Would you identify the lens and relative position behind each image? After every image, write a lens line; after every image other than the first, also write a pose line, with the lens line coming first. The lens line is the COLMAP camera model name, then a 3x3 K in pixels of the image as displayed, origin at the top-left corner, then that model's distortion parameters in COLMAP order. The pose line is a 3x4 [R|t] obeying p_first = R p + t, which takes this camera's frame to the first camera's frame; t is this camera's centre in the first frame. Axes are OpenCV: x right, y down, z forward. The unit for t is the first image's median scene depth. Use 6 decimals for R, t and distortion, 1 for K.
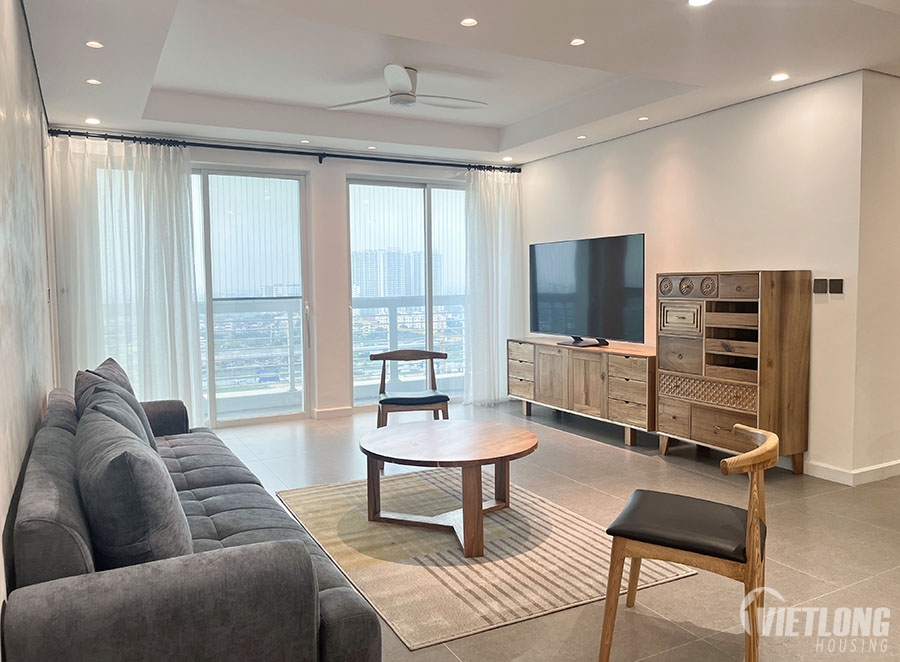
lens RADIAL K [[682.8, 0, 442.7], [0, 682.8, 325.6], [0, 0, 1]] dist [0.038678, -0.040168]
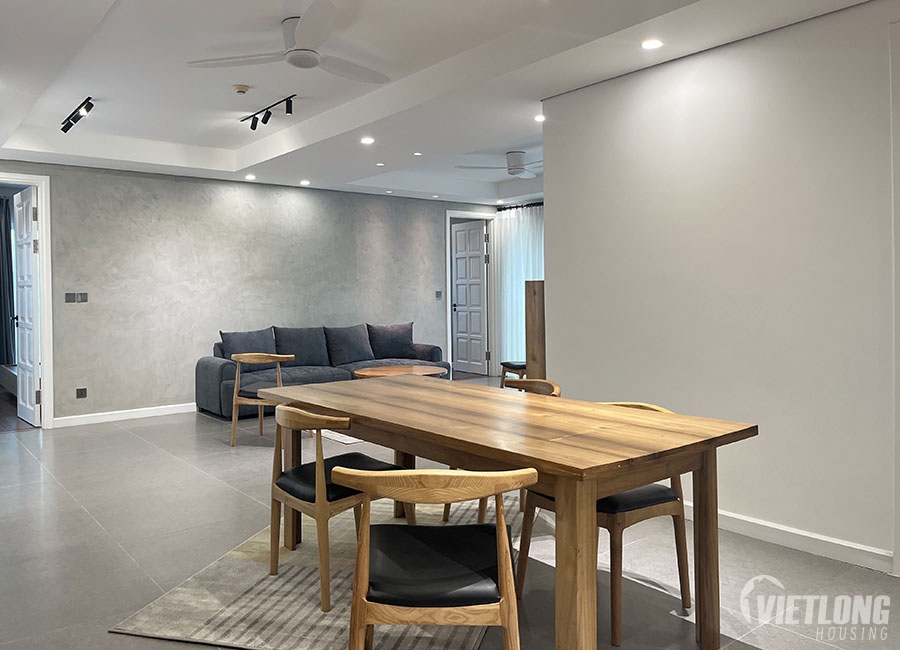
lens RADIAL K [[694.9, 0, 454.1], [0, 694.9, 297.4], [0, 0, 1]] dist [0.031604, -0.026868]
pose [[0.193125, 0.018465, -0.981000, 1.197486], [-0.054830, 0.998464, 0.008000, -0.039377], [0.979641, 0.052243, 0.193841, 0.461839]]
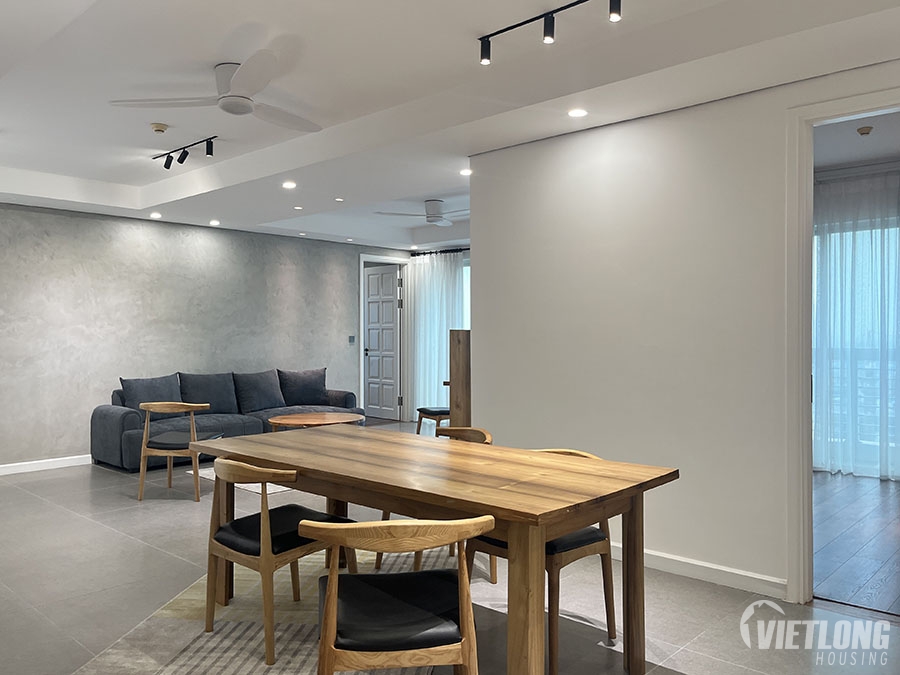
lens RADIAL K [[706.6, 0, 463.1], [0, 706.6, 332.2], [0, 0, 1]] dist [0.032357, -0.021733]
pose [[0.341564, 0.011624, -0.939787, 1.215956], [-0.063305, 0.997937, -0.010664, -0.046527], [0.937724, 0.063136, 0.341595, 0.423600]]
